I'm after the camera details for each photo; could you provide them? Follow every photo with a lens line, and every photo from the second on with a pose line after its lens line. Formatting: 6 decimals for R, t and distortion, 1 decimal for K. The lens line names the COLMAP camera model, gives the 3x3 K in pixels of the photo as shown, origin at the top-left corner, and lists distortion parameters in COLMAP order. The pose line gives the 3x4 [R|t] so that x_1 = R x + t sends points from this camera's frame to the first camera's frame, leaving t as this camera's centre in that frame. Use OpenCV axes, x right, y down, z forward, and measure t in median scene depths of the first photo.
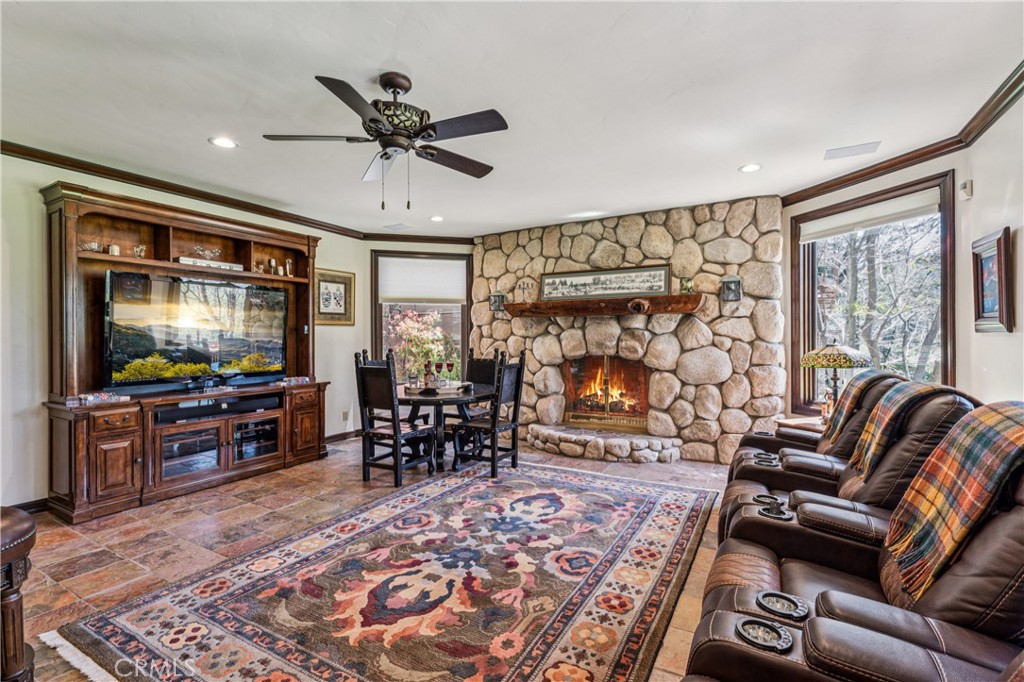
lens RADIAL K [[465.2, 0, 512.4], [0, 465.2, 338.2], [0, 0, 1]] dist [-0.003395, -0.000311]
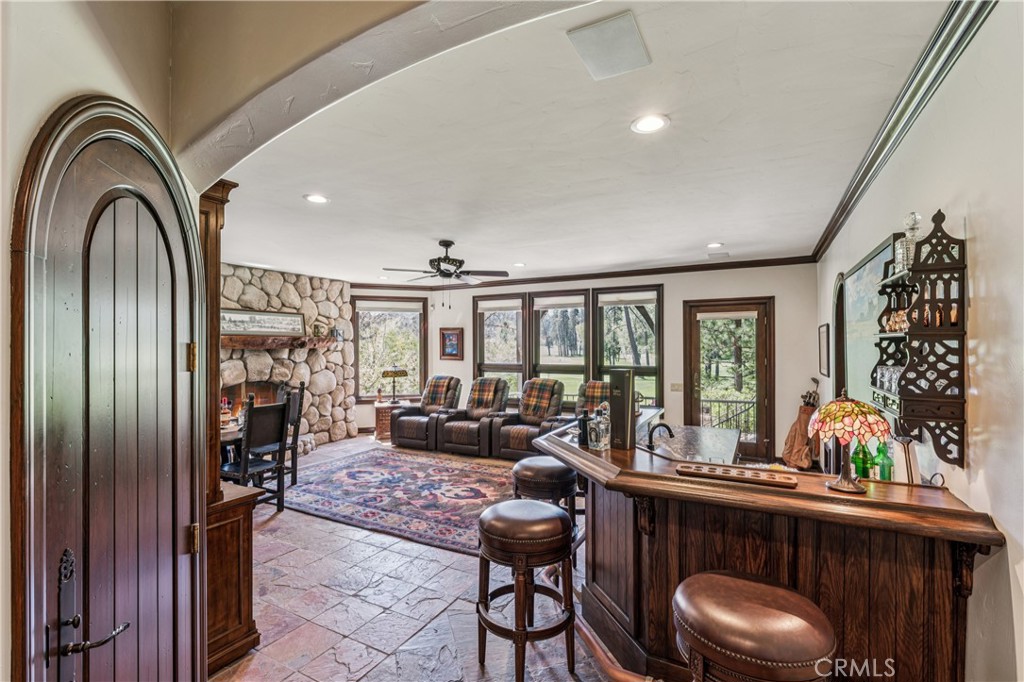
lens RADIAL K [[465.2, 0, 509.7], [0, 465.2, 342.8], [0, 0, 1]] dist [-0.003395, -0.000311]
pose [[-0.020171, 0.007017, 0.999772, -1.191385], [0.000639, 0.999975, -0.007005, -0.062708], [-0.999796, 0.000497, -0.020175, 0.417189]]
